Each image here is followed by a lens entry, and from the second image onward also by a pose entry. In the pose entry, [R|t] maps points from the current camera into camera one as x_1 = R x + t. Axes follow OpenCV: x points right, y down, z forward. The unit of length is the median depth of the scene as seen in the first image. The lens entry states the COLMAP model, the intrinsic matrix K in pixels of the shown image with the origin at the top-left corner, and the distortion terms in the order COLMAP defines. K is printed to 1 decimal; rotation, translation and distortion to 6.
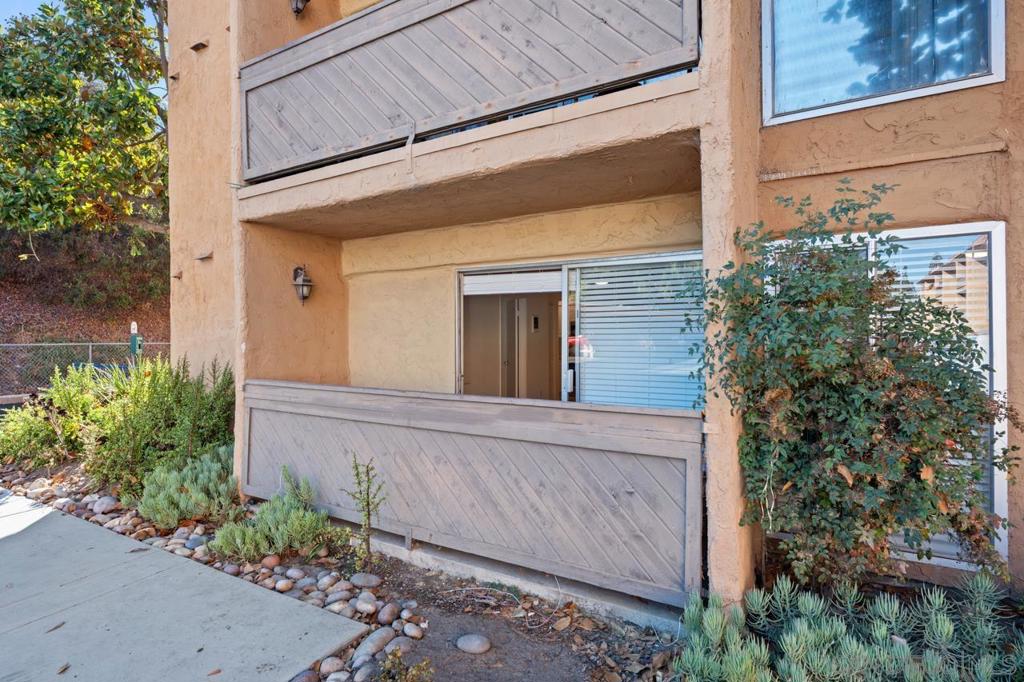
lens RADIAL K [[501.6, 0, 510.3], [0, 501.6, 340.1], [0, 0, 1]] dist [-0.002687, 0.000072]
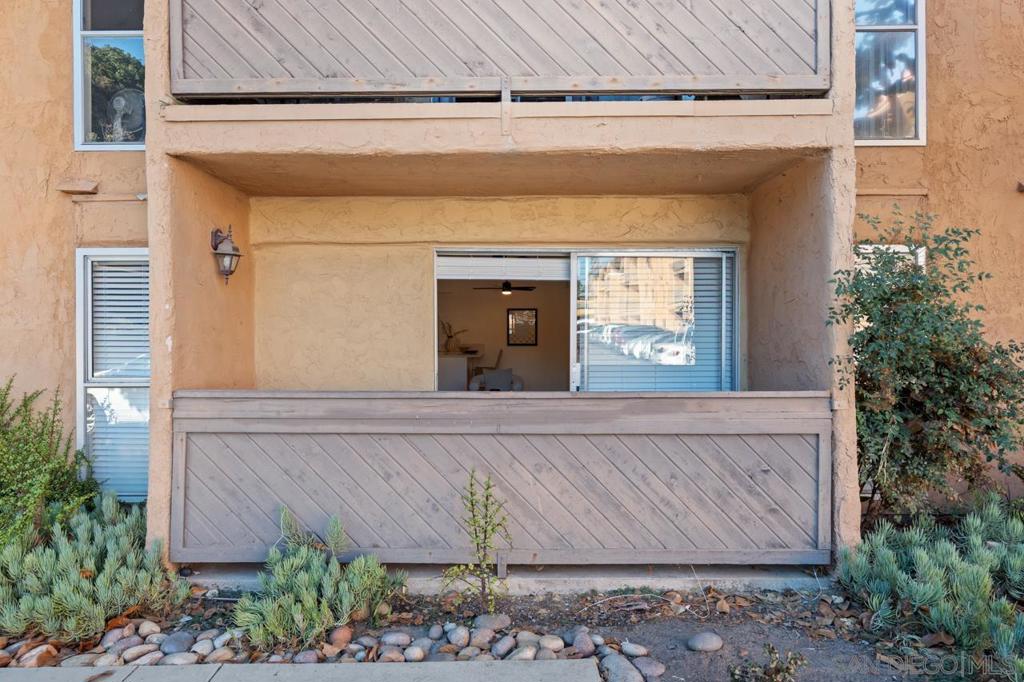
lens RADIAL K [[571.1, 0, 483.4], [0, 571.1, 332.7], [0, 0, 1]] dist [-0.002314, -0.002050]
pose [[0.871628, -0.002254, 0.490163, -0.710464], [0.003306, 0.999994, -0.001280, 0.003587], [-0.490157, 0.002736, 0.871630, 0.174878]]
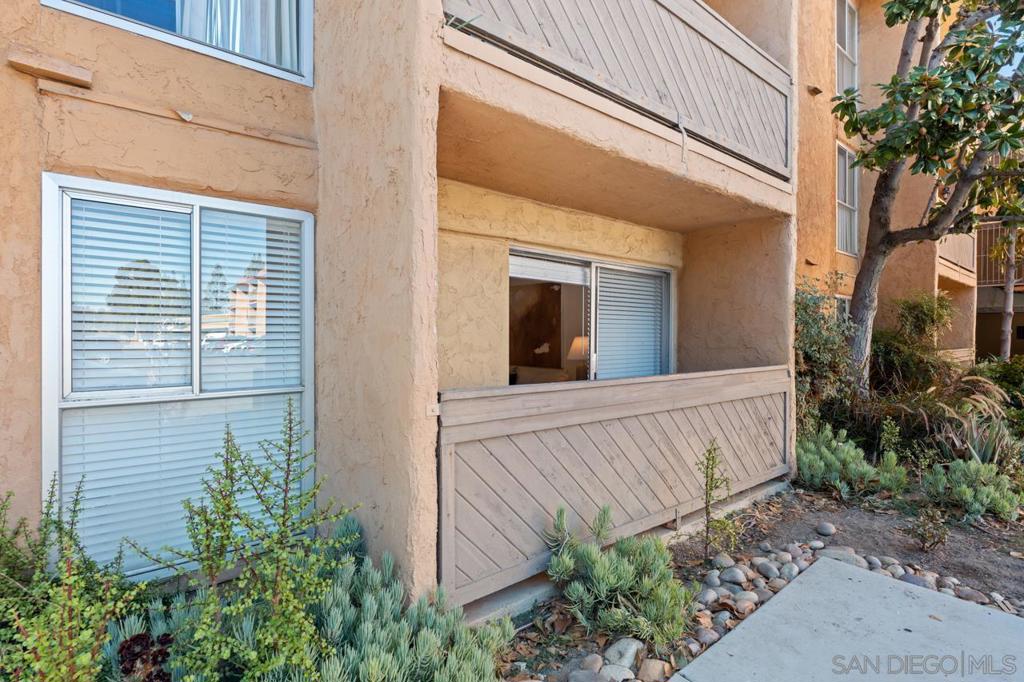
lens RADIAL K [[501.6, 0, 488.7], [0, 501.6, 335.2], [0, 0, 1]] dist [-0.002687, 0.000072]
pose [[0.362672, 0.003583, 0.931910, -1.307798], [0.000359, 0.999992, -0.003985, 0.026964], [-0.931917, 0.001780, 0.362668, 1.001339]]
